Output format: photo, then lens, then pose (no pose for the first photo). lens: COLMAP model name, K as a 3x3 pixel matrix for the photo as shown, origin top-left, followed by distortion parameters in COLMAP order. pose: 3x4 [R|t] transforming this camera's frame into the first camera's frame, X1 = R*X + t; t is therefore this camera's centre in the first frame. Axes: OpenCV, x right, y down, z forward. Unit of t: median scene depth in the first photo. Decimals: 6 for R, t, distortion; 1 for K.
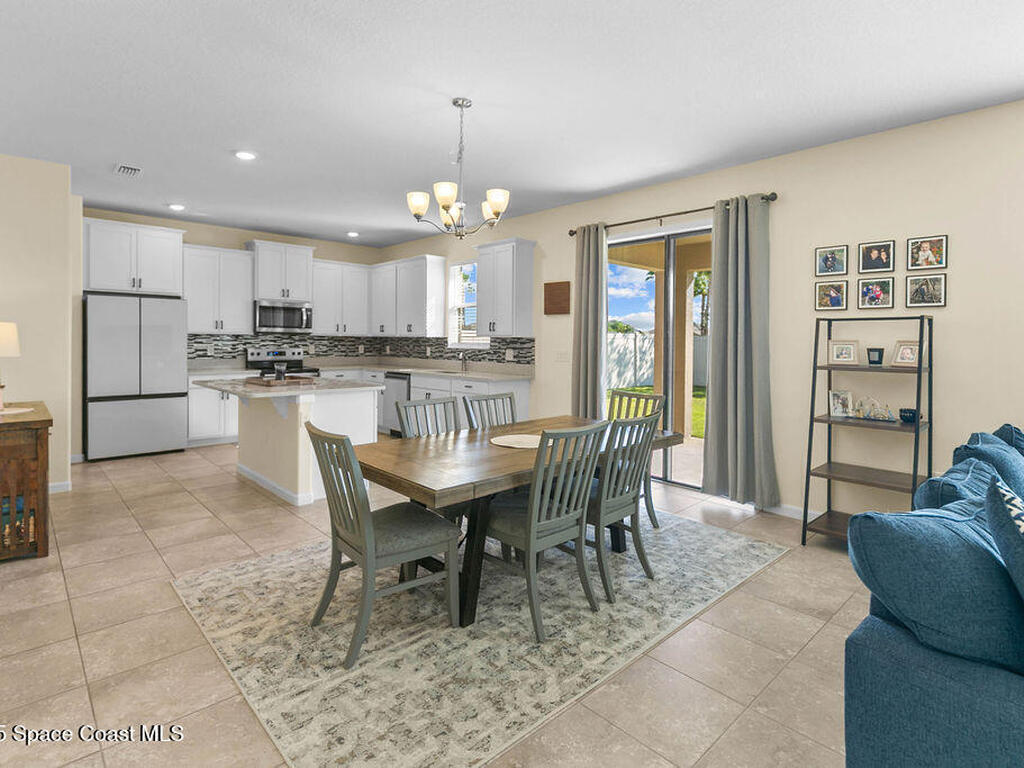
lens RADIAL K [[531.6, 0, 514.5], [0, 531.6, 357.0], [0, 0, 1]] dist [0.002446, 0.000939]
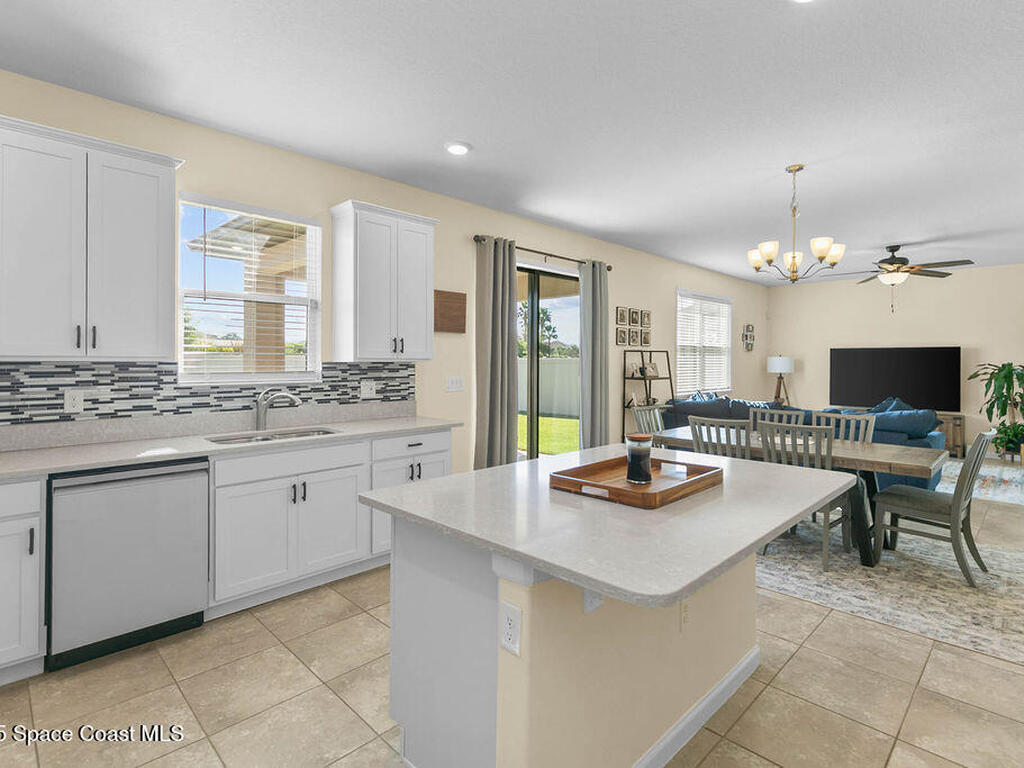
lens RADIAL K [[531.6, 0, 514.5], [0, 531.6, 357.0], [0, 0, 1]] dist [0.002446, 0.000939]
pose [[-0.031662, 0.000778, 0.999498, -1.061381], [0.031320, 0.999509, 0.000214, -0.061117], [-0.999008, 0.031311, -0.031671, 1.385030]]
